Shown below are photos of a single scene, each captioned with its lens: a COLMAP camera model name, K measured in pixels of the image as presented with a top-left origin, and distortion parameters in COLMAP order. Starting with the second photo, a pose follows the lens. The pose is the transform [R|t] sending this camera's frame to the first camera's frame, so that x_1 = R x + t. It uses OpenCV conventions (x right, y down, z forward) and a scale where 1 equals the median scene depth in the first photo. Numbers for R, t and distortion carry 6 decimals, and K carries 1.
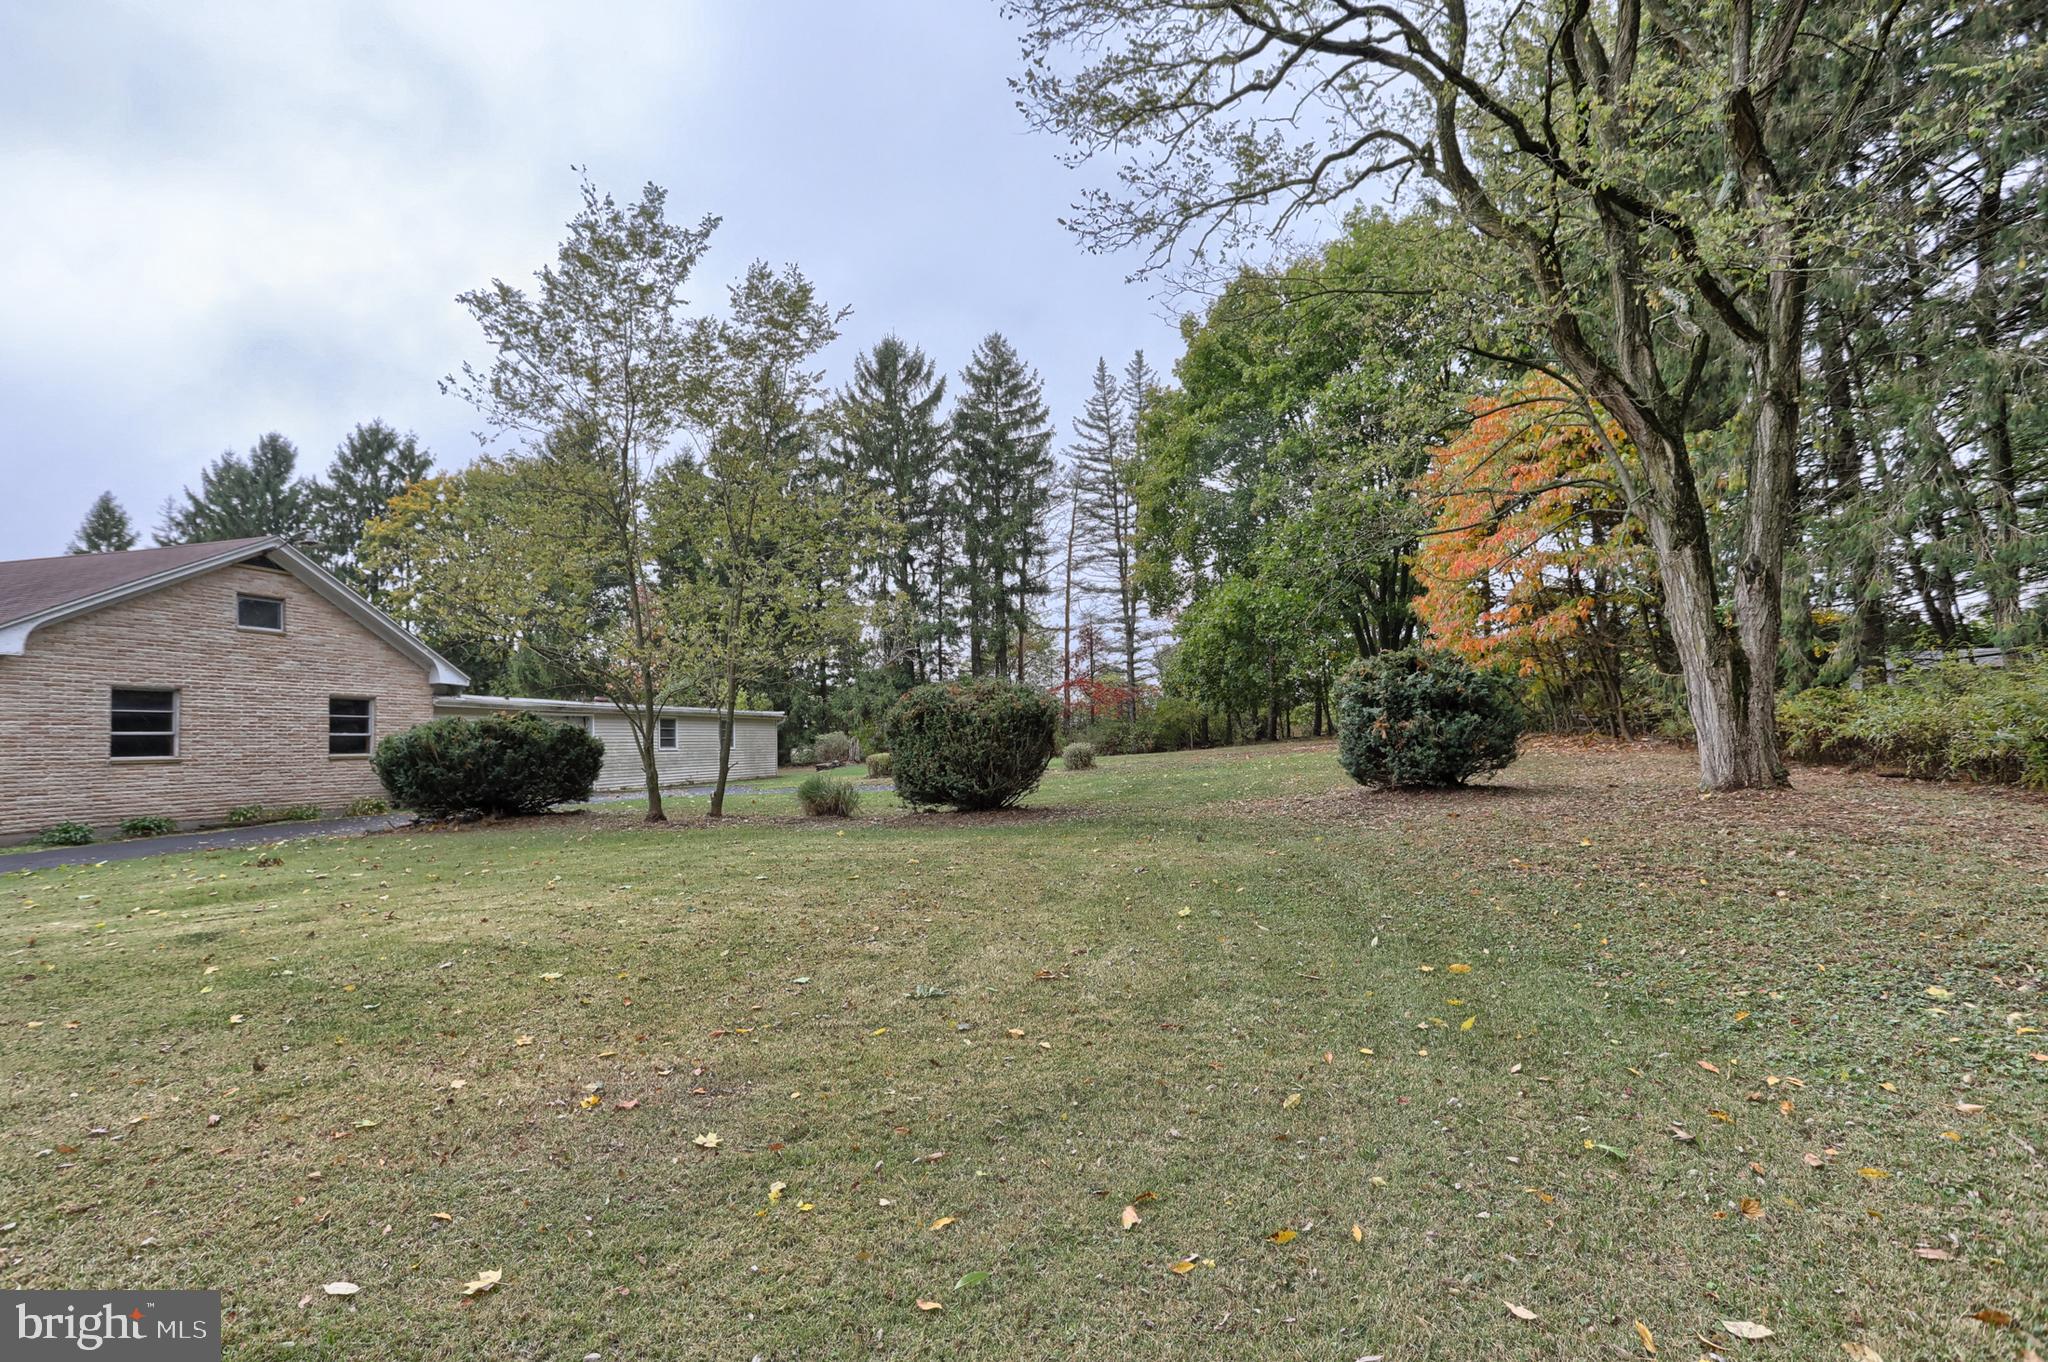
lens RADIAL K [[1109.5, 0, 988.6], [0, 1109.5, 675.1], [0, 0, 1]] dist [-0.004773, 0.004998]
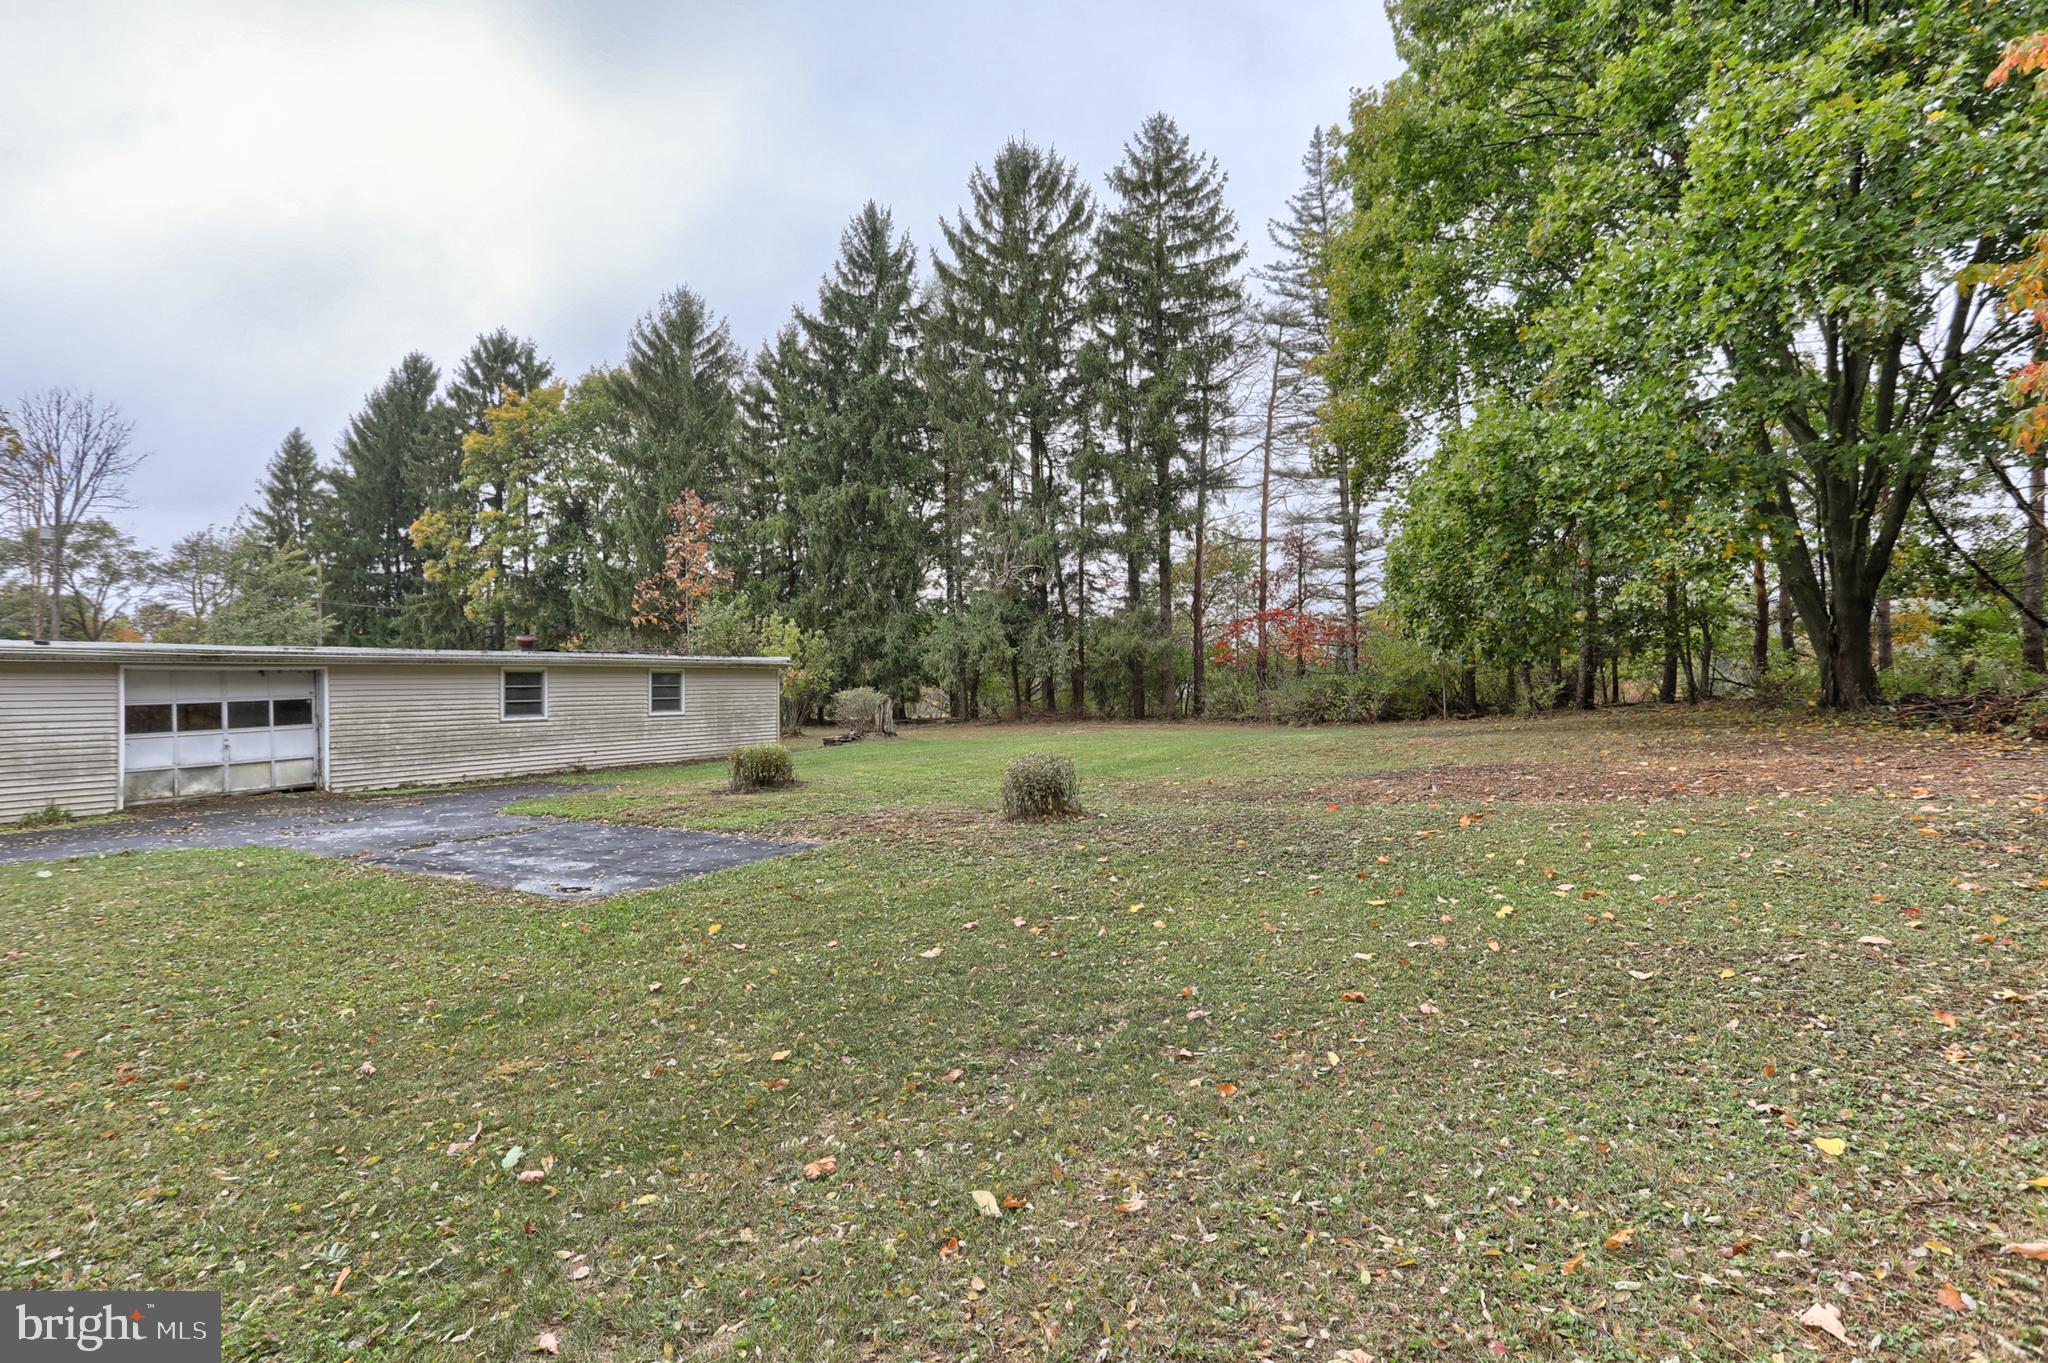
lens RADIAL K [[1040.3, 0, 1011.0], [0, 1040.3, 660.6], [0, 0, 1]] dist [-0.035885, 0.029900]
pose [[0.964422, 0.008484, -0.264233, 0.091554], [0.004167, 0.998873, 0.047283, 0.003580], [0.264336, -0.046702, 0.963299, 0.334796]]
